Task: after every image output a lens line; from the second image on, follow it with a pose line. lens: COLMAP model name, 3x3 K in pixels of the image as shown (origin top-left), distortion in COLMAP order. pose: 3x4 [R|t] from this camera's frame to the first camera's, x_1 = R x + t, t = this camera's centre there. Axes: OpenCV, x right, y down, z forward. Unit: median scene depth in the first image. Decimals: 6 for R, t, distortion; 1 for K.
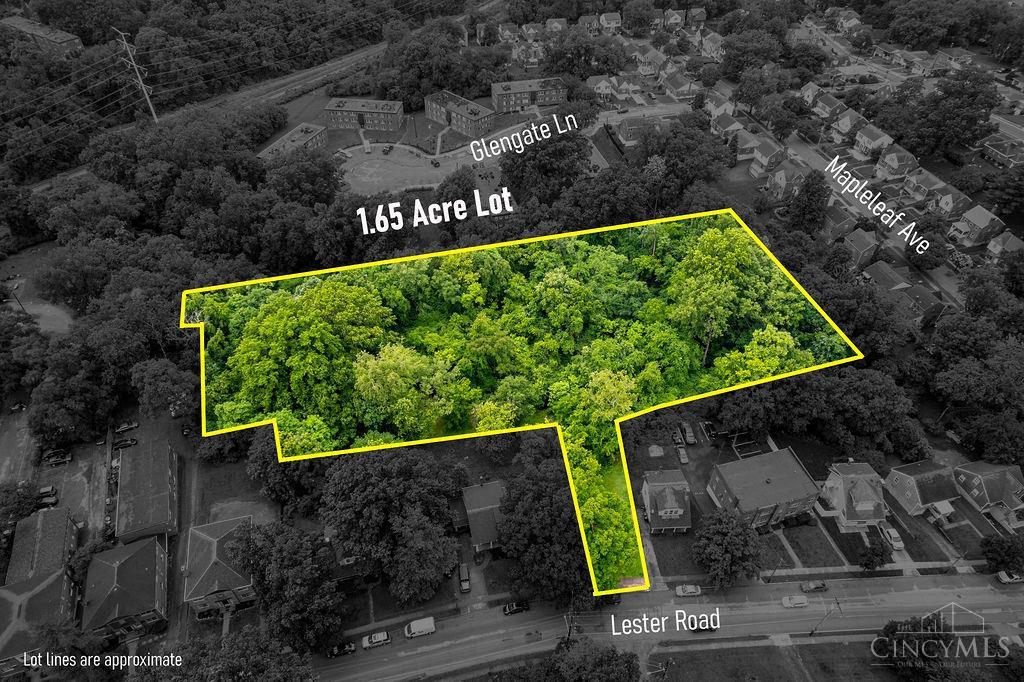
lens RADIAL K [[654.1, 0, 514.8], [0, 654.1, 342.0], [0, 0, 1]] dist [-0.090304, 0.090061]
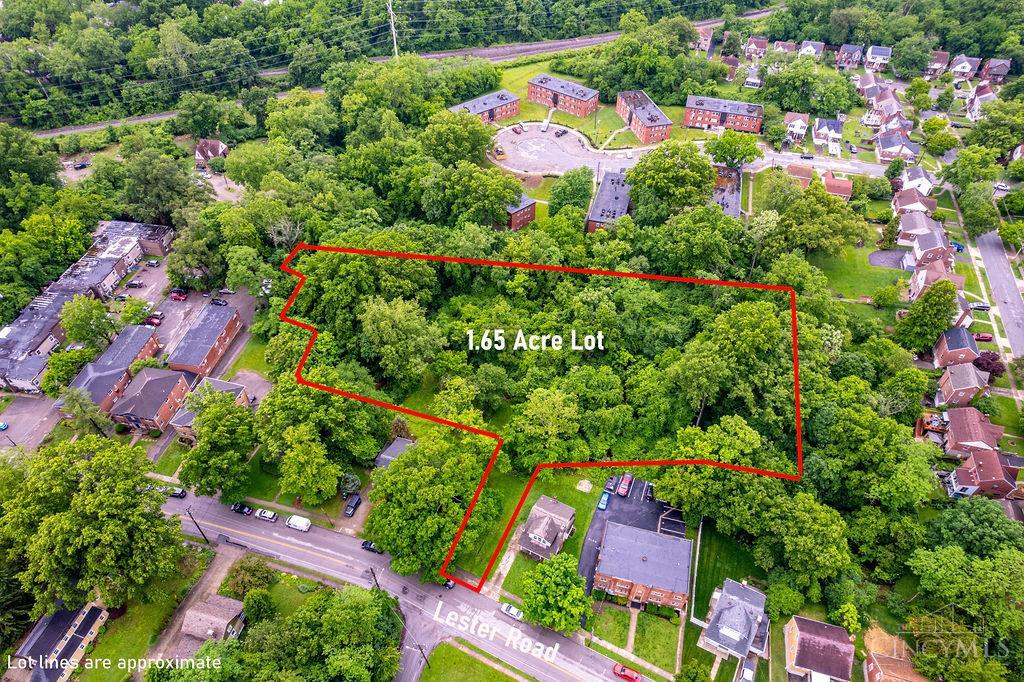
lens RADIAL K [[654.1, 0, 514.8], [0, 654.1, 342.0], [0, 0, 1]] dist [-0.090304, 0.090061]
pose [[0.863975, 0.359169, -0.352910, 0.232606], [-0.346174, 0.932642, 0.101699, -0.062003], [0.365666, 0.034303, 0.930114, 0.006477]]
